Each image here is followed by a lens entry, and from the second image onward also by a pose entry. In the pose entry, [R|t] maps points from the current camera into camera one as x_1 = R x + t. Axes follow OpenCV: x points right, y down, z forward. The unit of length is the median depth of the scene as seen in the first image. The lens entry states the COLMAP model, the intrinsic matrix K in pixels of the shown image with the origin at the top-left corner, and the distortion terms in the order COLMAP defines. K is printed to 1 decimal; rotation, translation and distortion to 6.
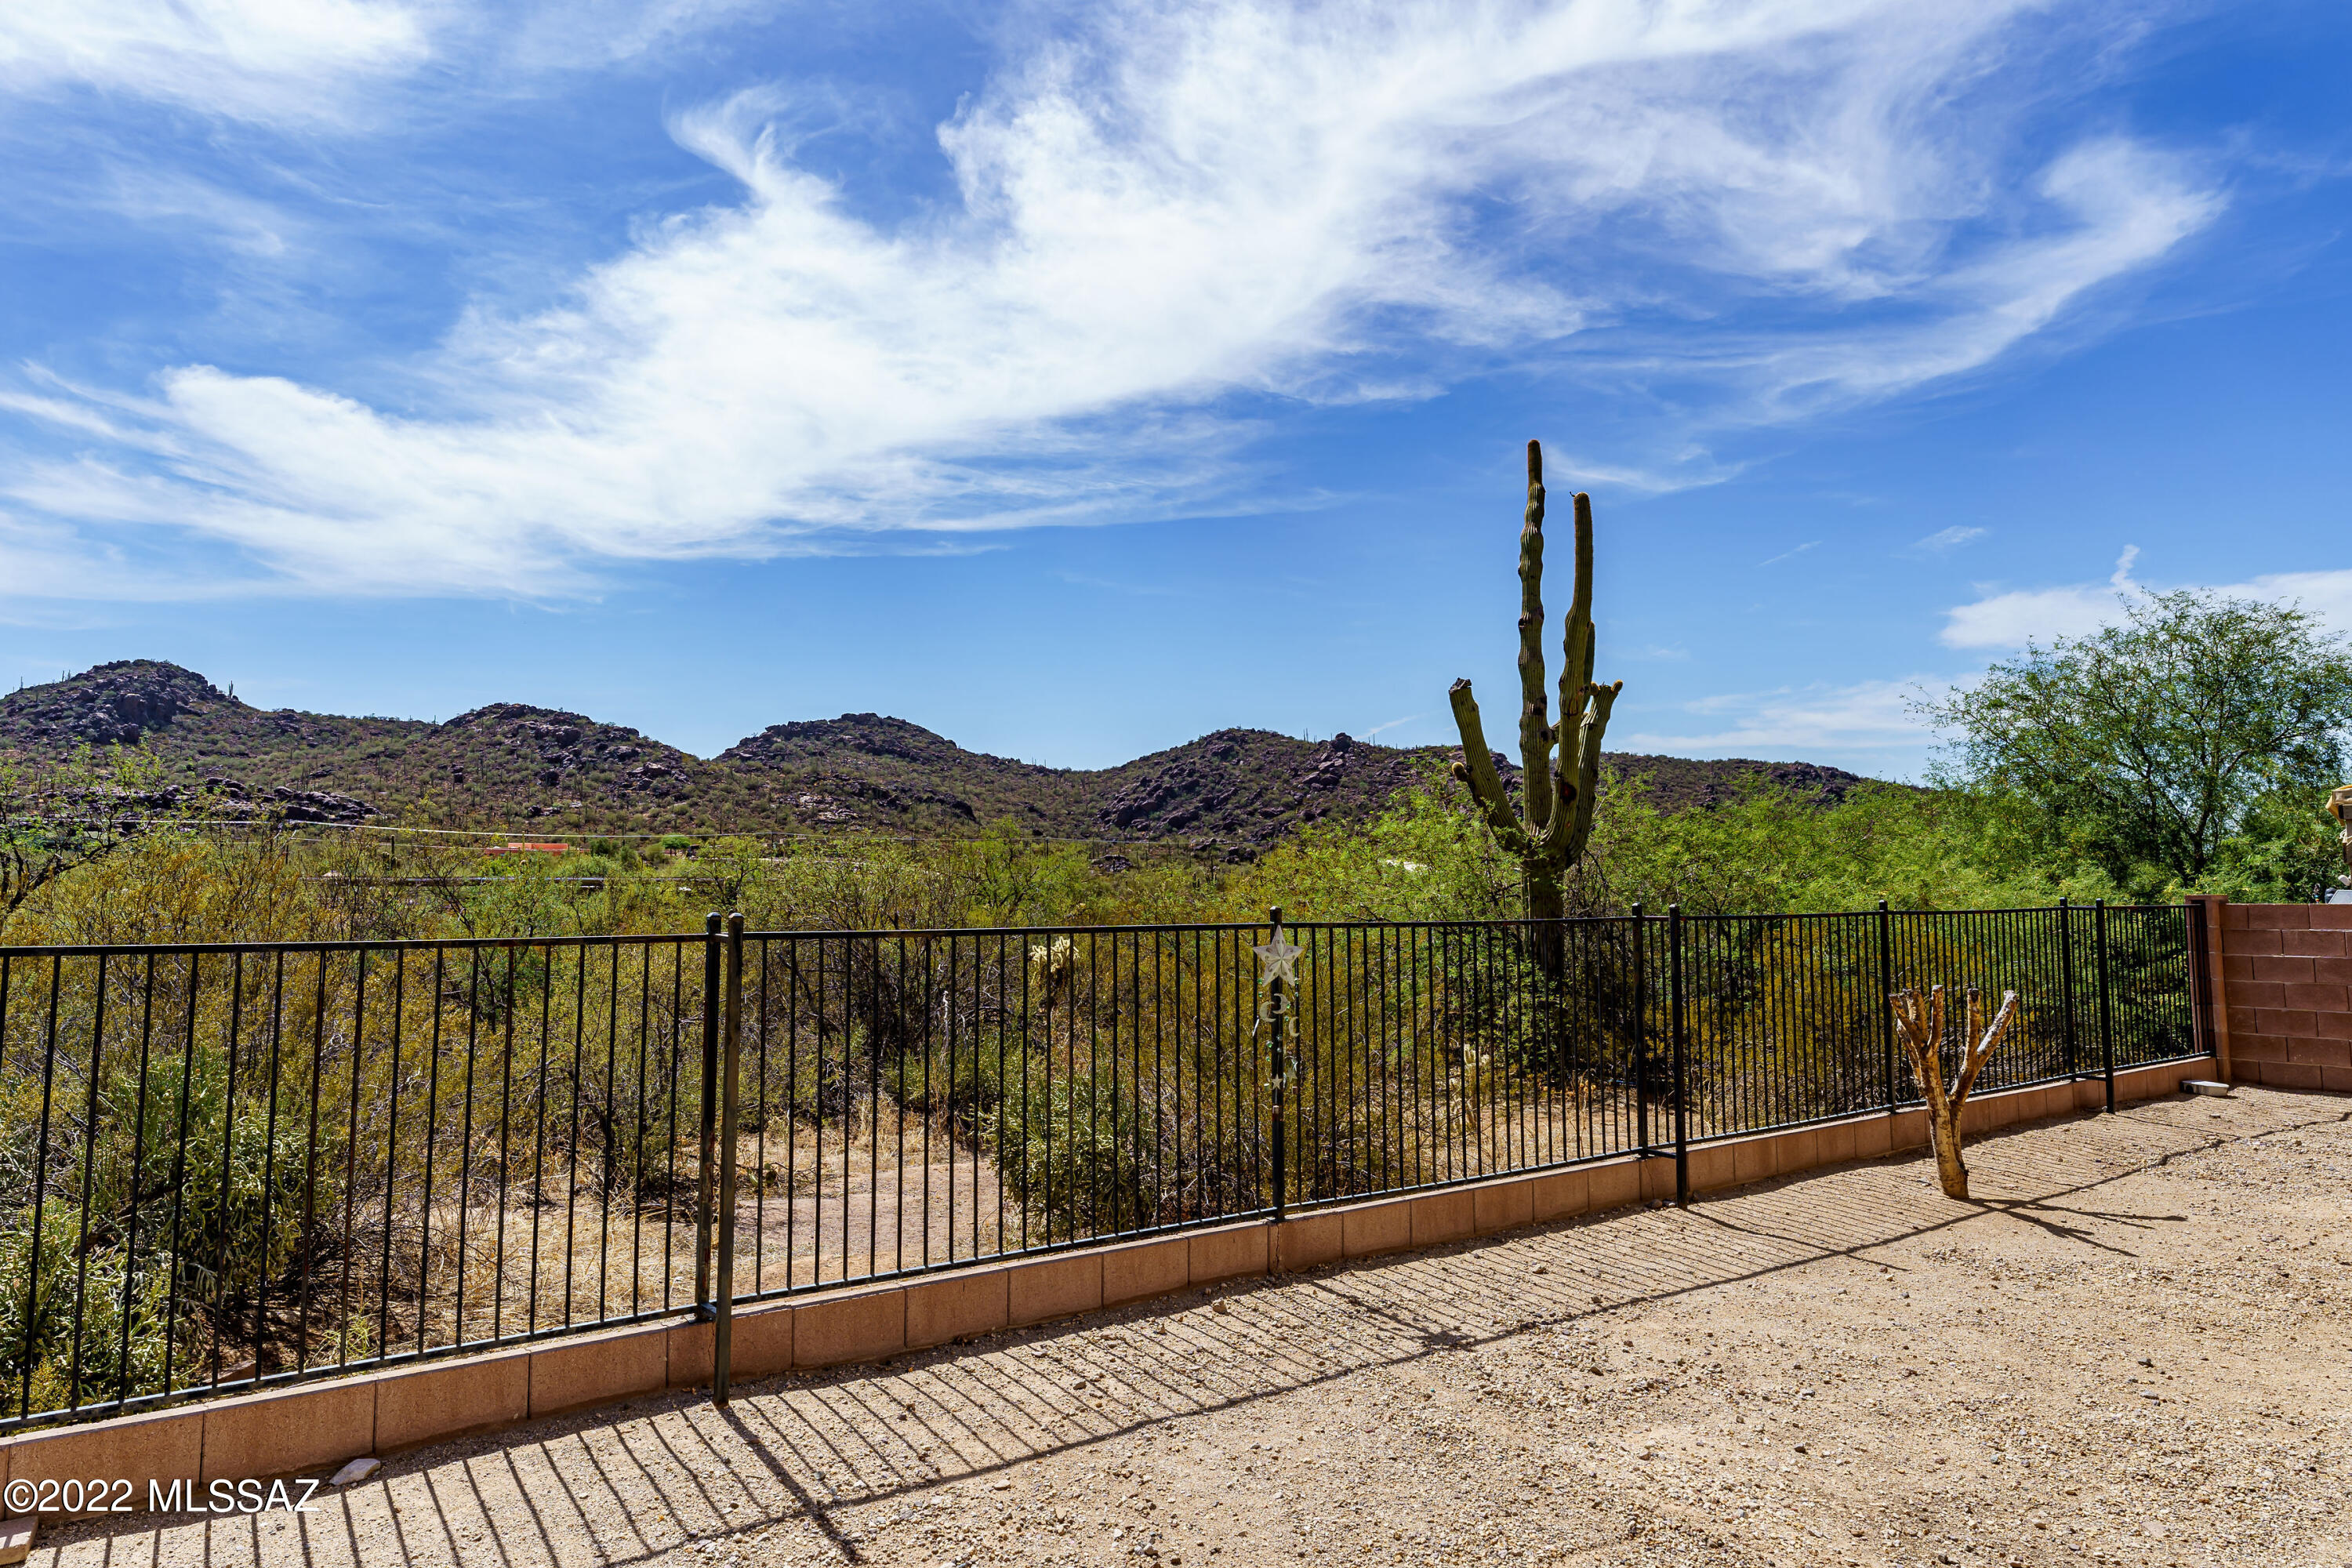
lens RADIAL K [[1380.8, 0, 1175.9], [0, 1380.8, 771.6], [0, 0, 1]] dist [0.000721, -0.000245]
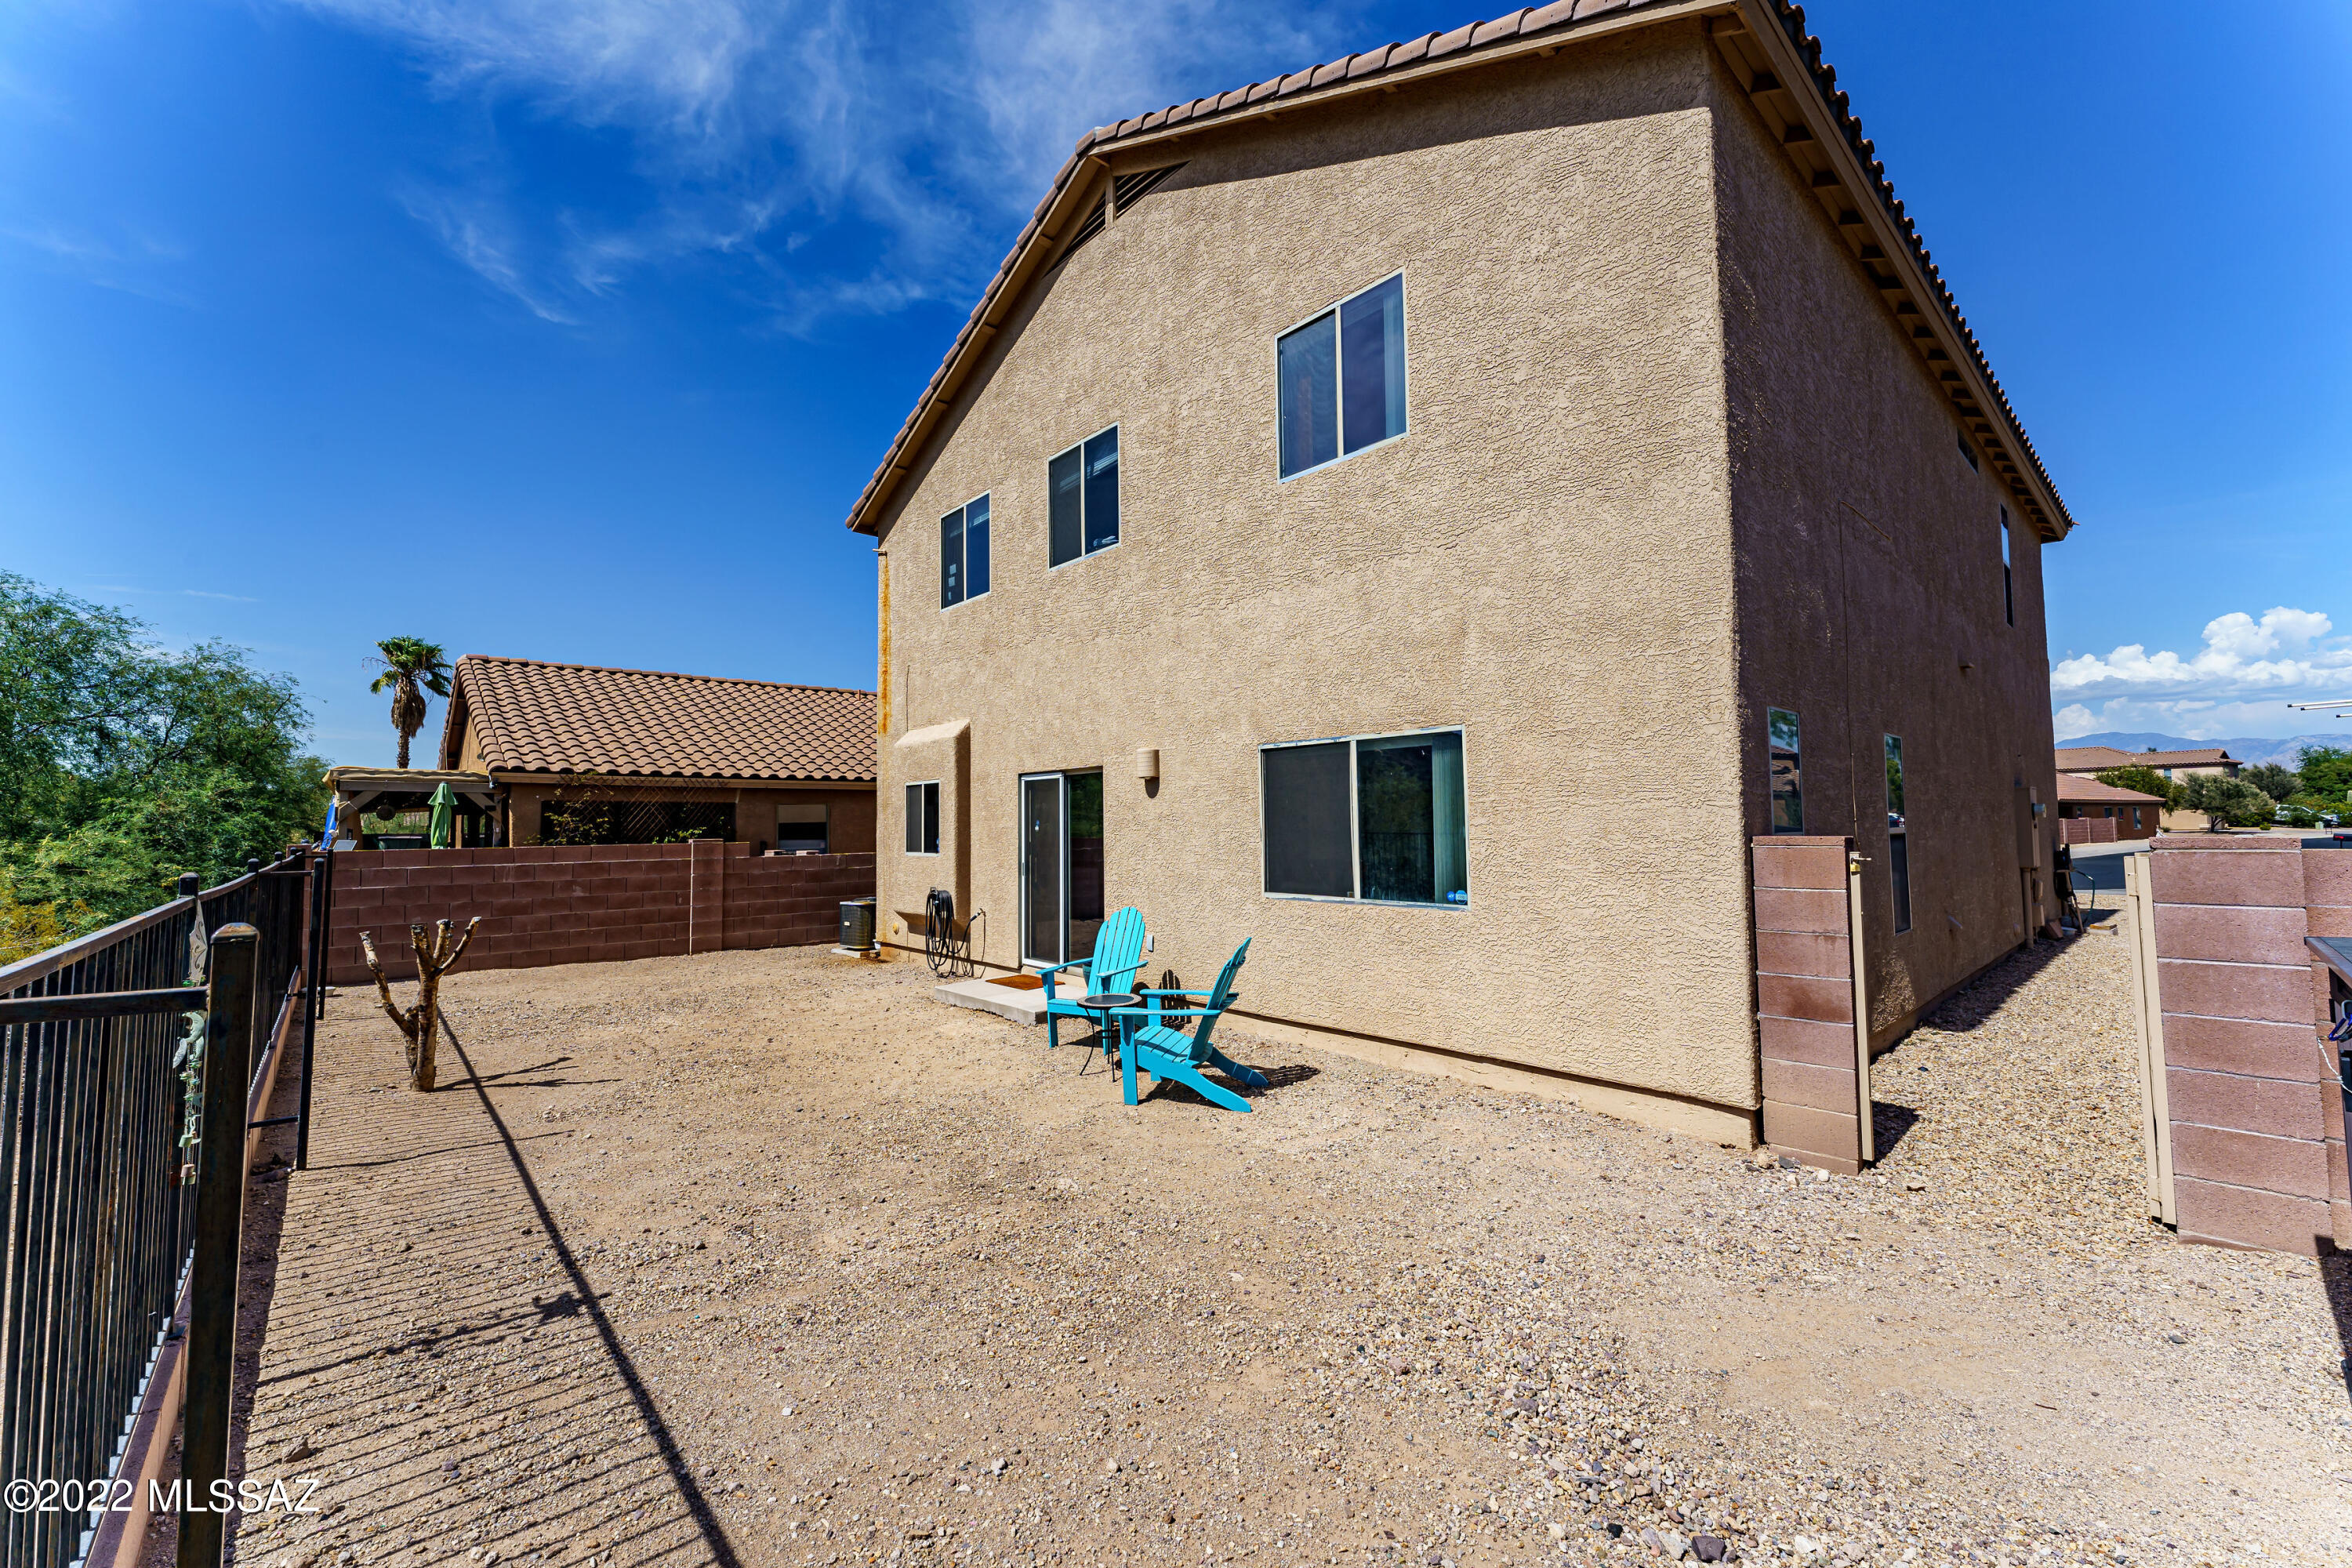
lens RADIAL K [[940.8, 0, 1177.6], [0, 940.8, 771.6], [0, 0, 1]] dist [-0.001541, 0.000120]
pose [[-0.130347, 0.064115, 0.989393, -0.507637], [-0.077182, 0.994222, -0.074596, 0.050710], [-0.988460, -0.086087, -0.124646, 0.648553]]
